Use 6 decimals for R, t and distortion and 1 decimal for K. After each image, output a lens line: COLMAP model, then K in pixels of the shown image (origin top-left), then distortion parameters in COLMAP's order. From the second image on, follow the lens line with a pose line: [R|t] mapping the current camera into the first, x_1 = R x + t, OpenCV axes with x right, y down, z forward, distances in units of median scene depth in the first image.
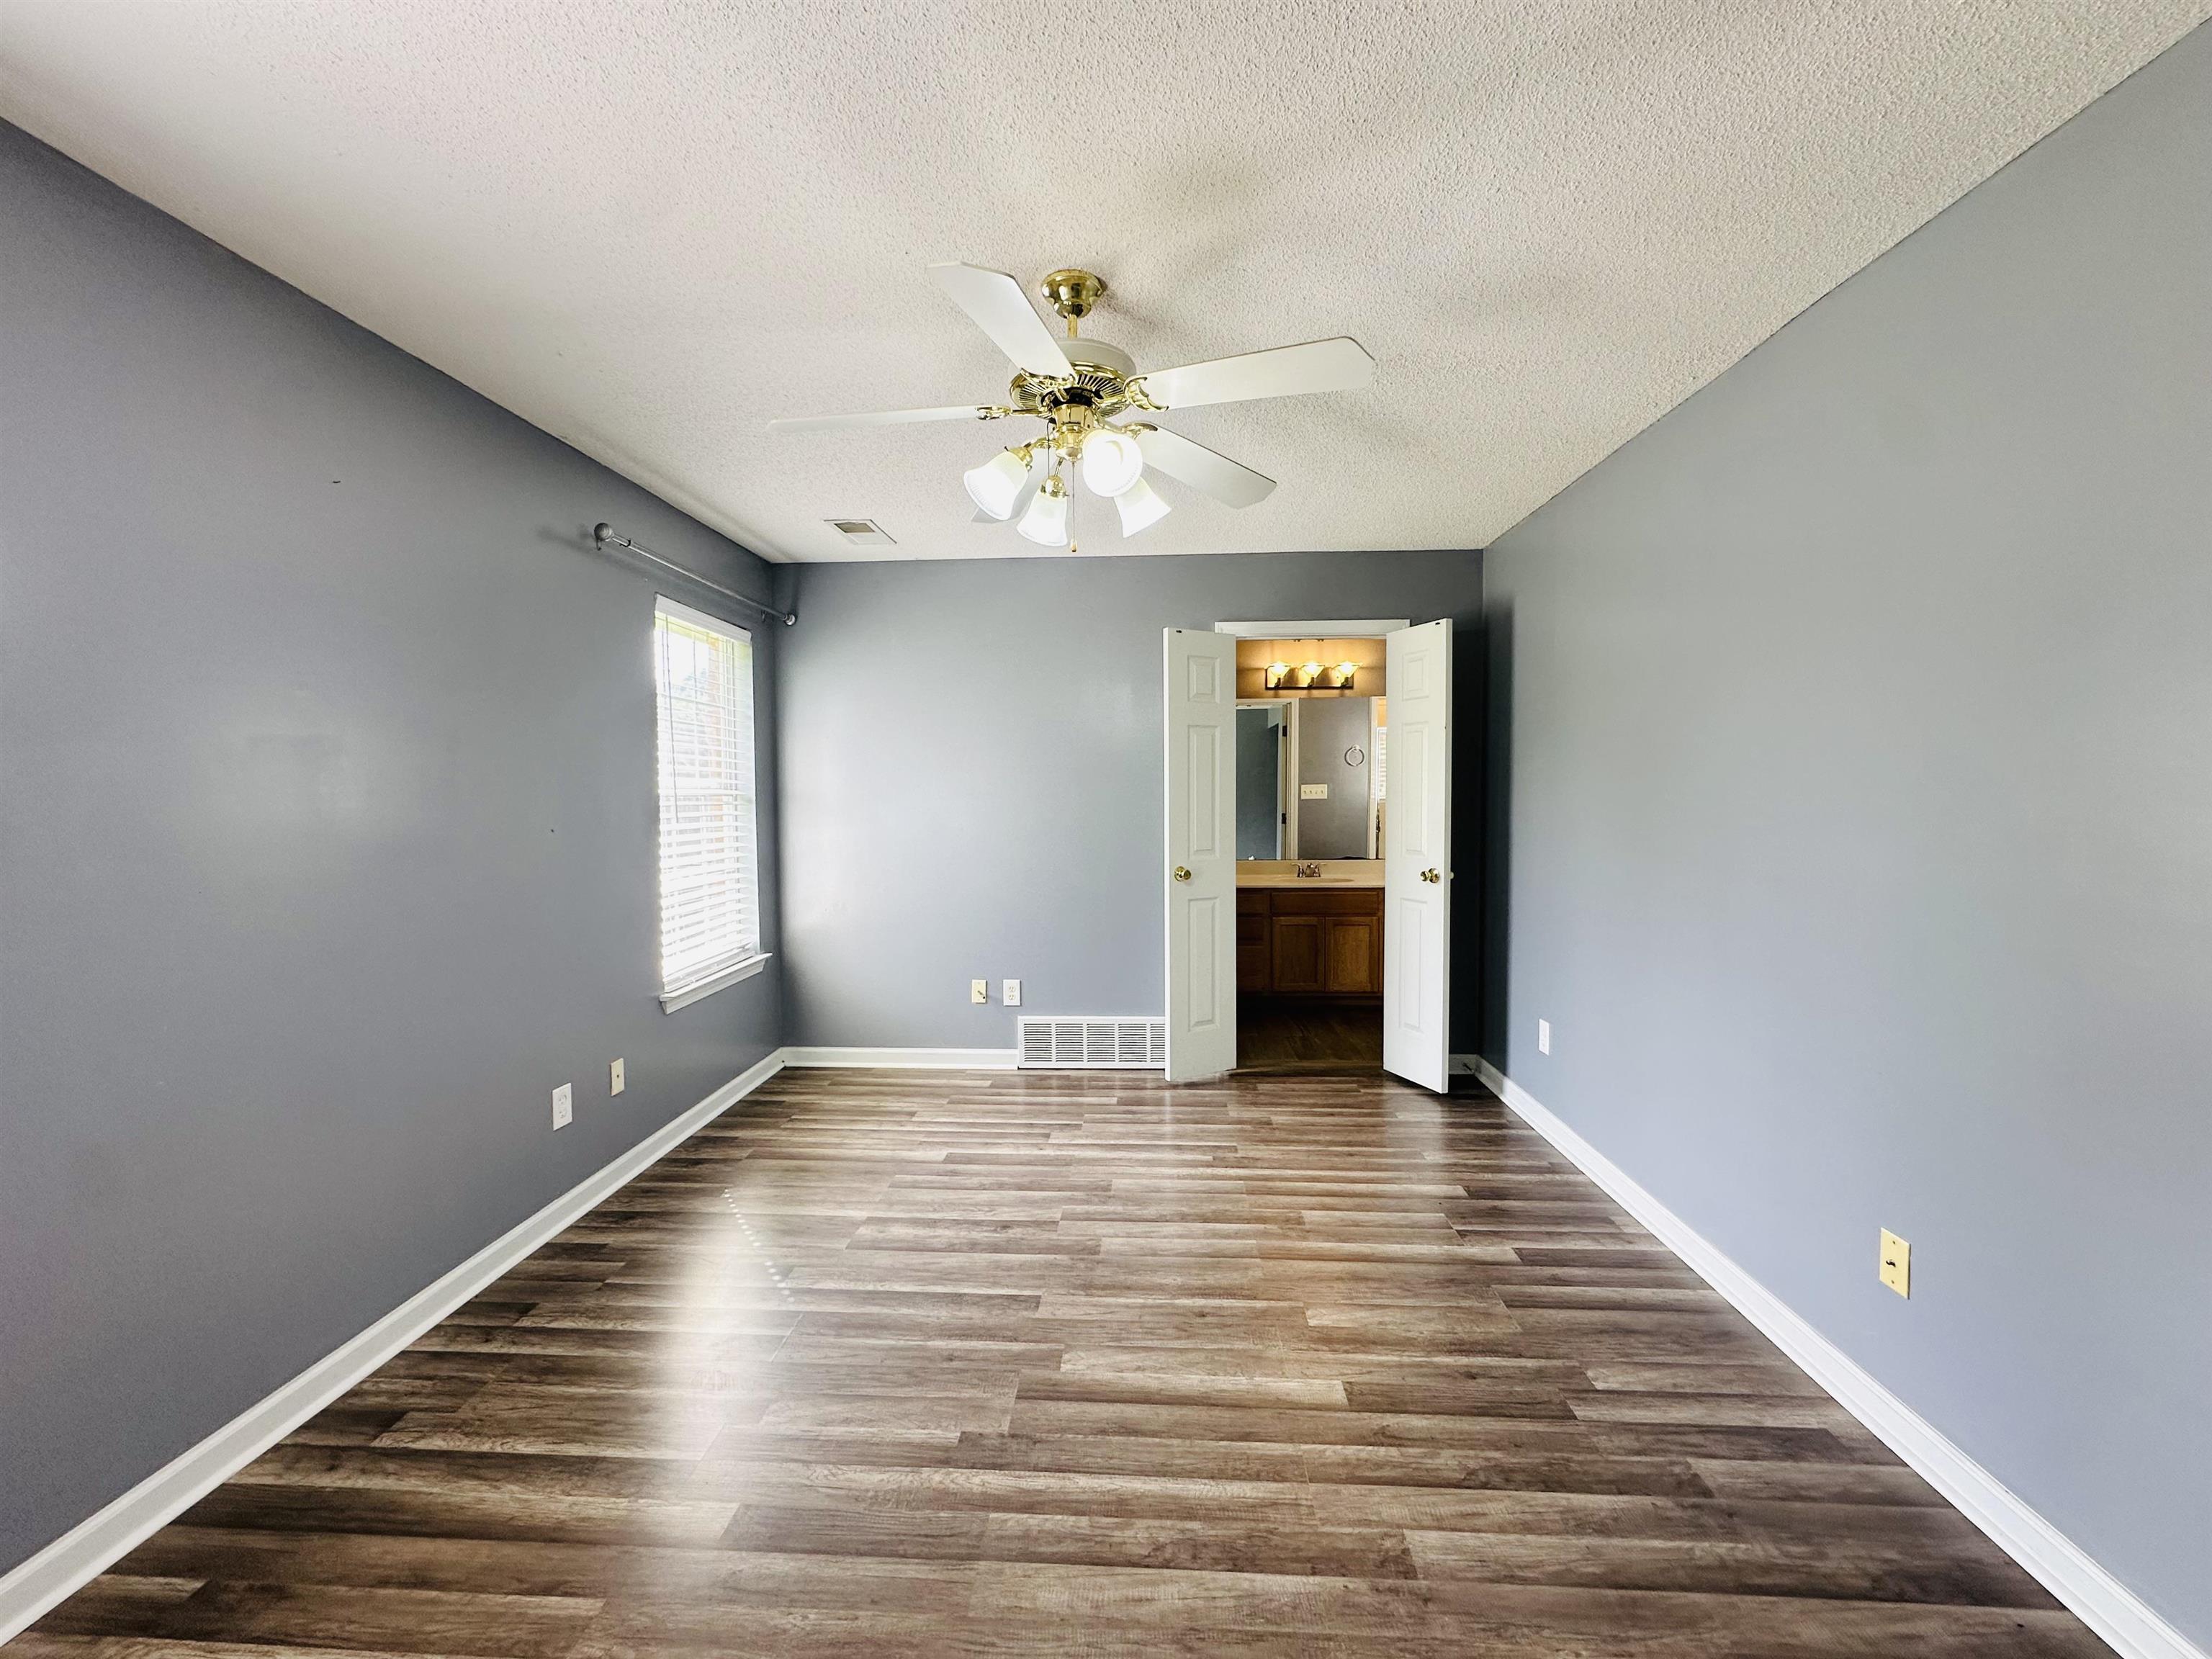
lens RADIAL K [[882.8, 0, 1106.1], [0, 882.8, 828.8], [0, 0, 1]] dist [-0.010670, 0.002916]
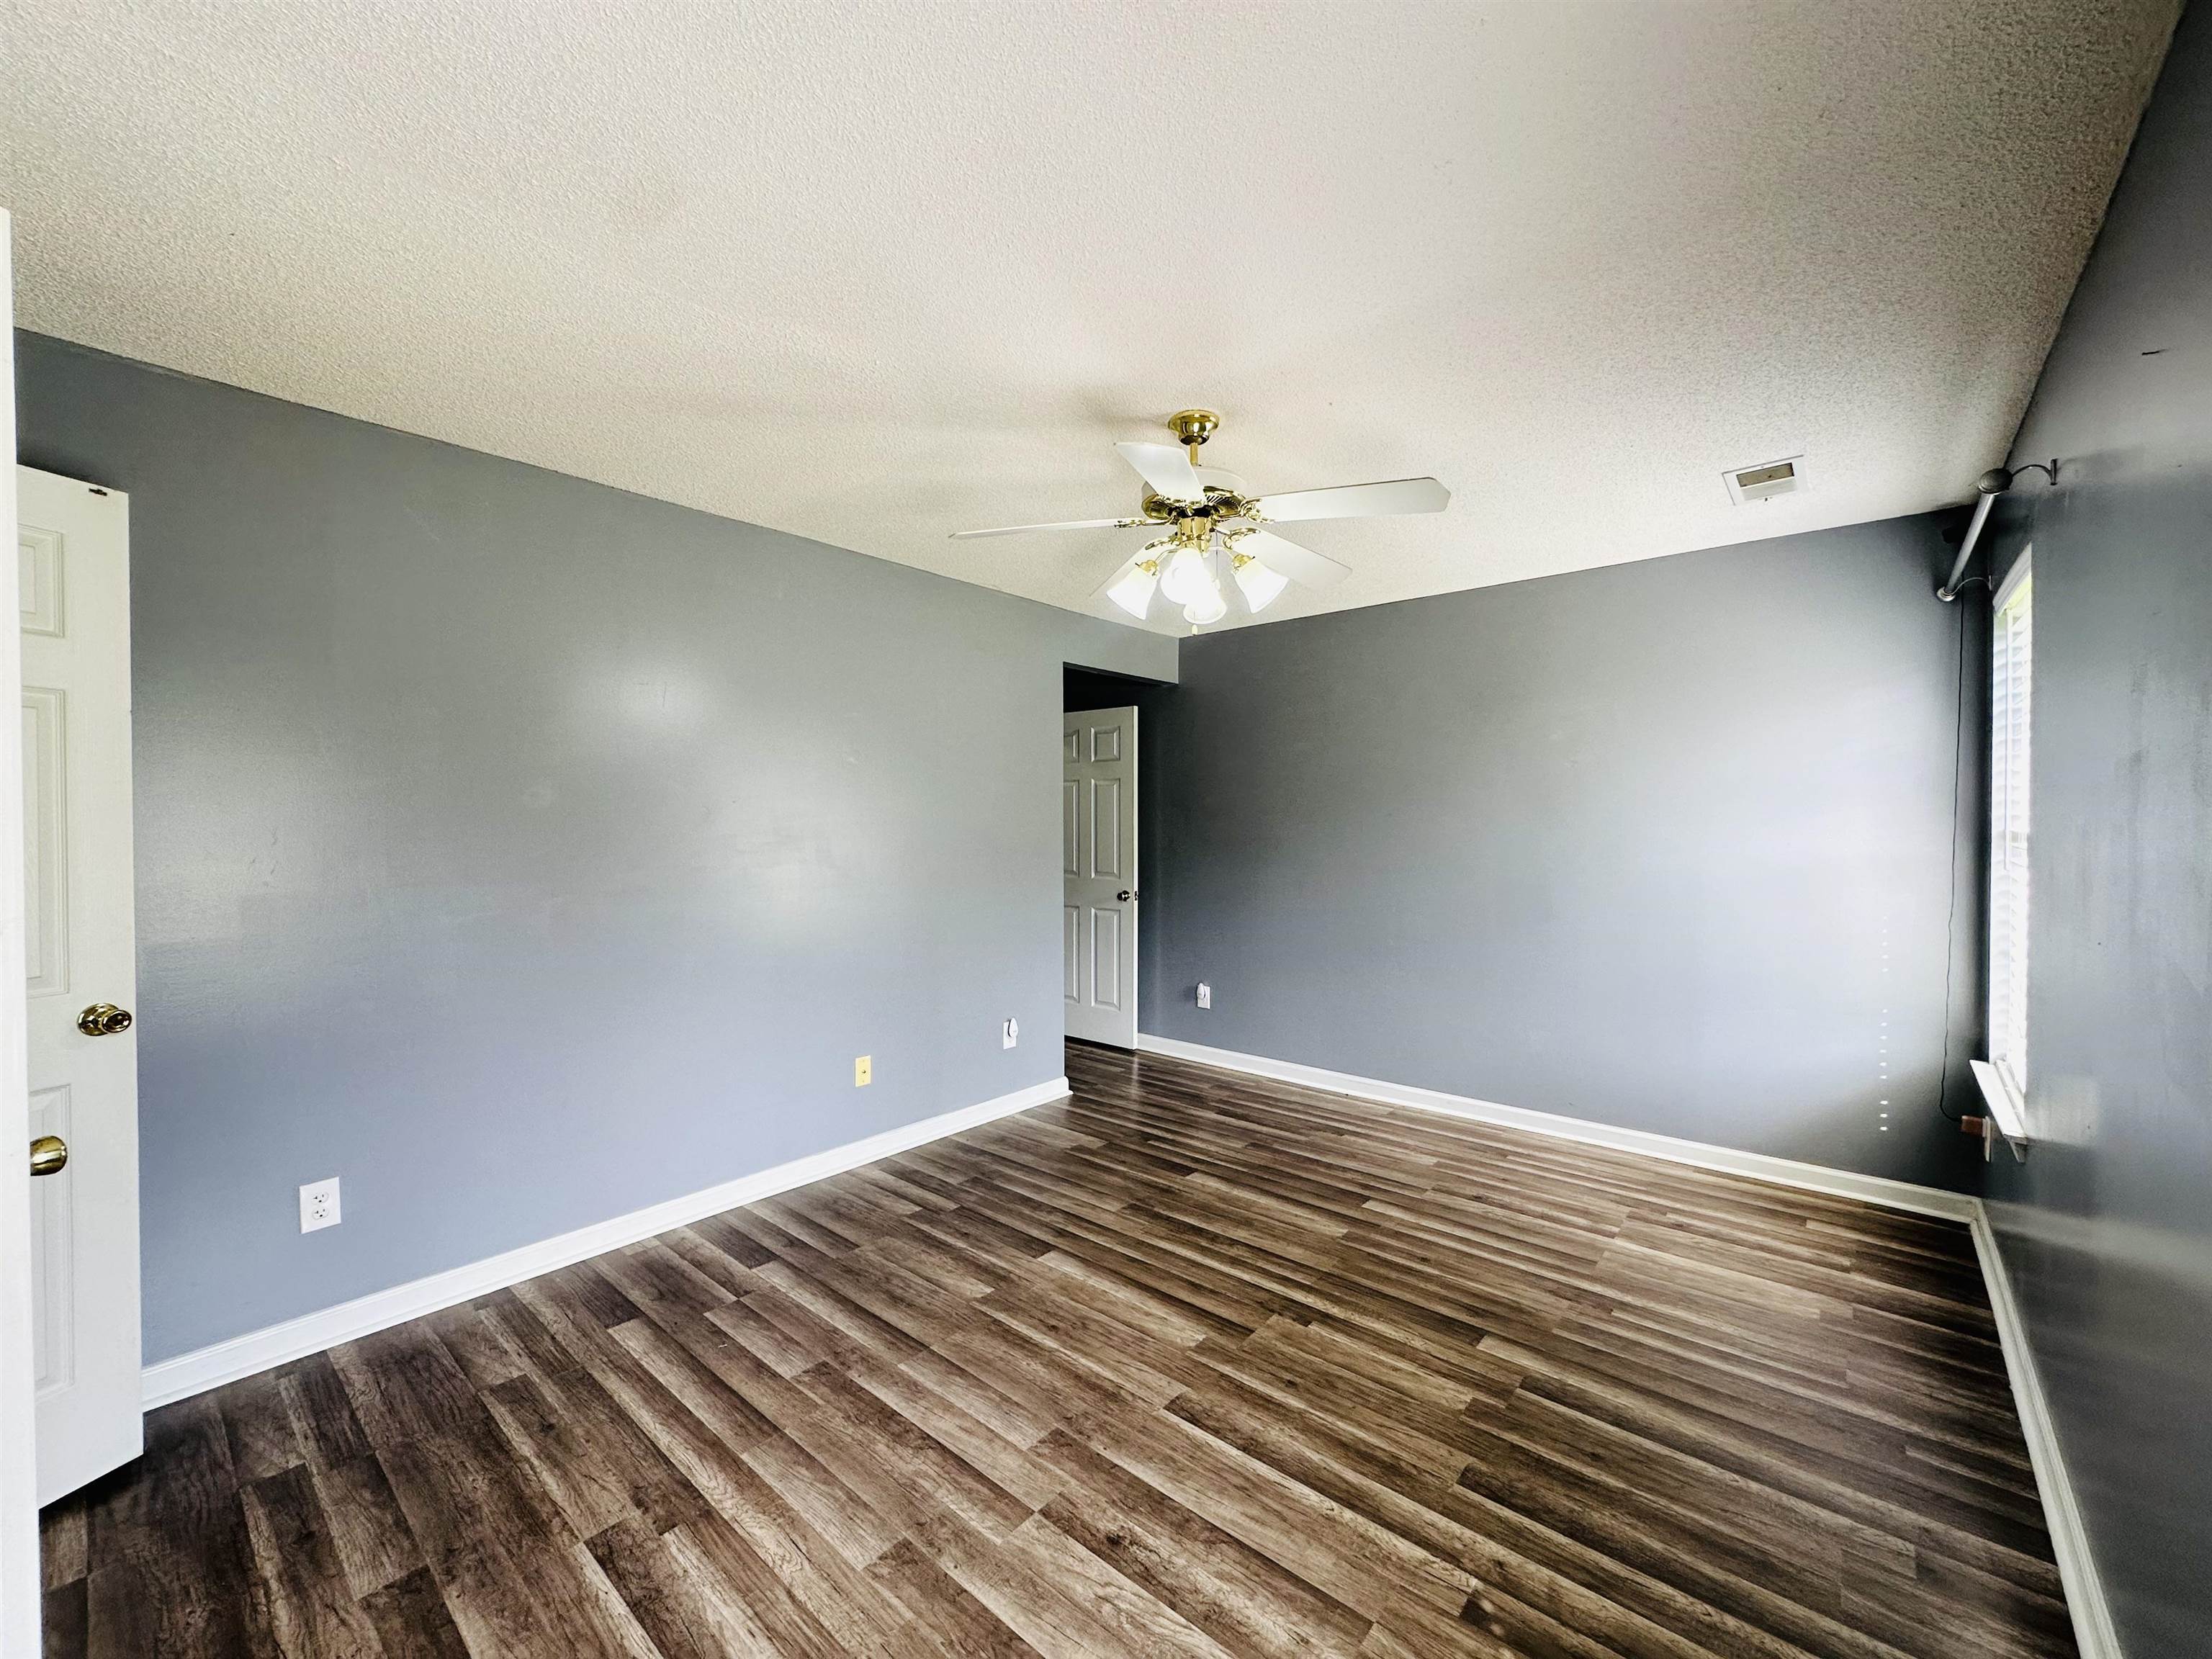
lens RADIAL K [[882.8, 0, 1109.1], [0, 882.8, 828.9], [0, 0, 1]] dist [-0.010670, 0.002916]
pose [[-0.796758, 0.001815, 0.604296, -0.591981], [0.032290, 0.998695, 0.039575, -0.086573], [-0.603435, 0.051045, -0.795776, 1.795157]]
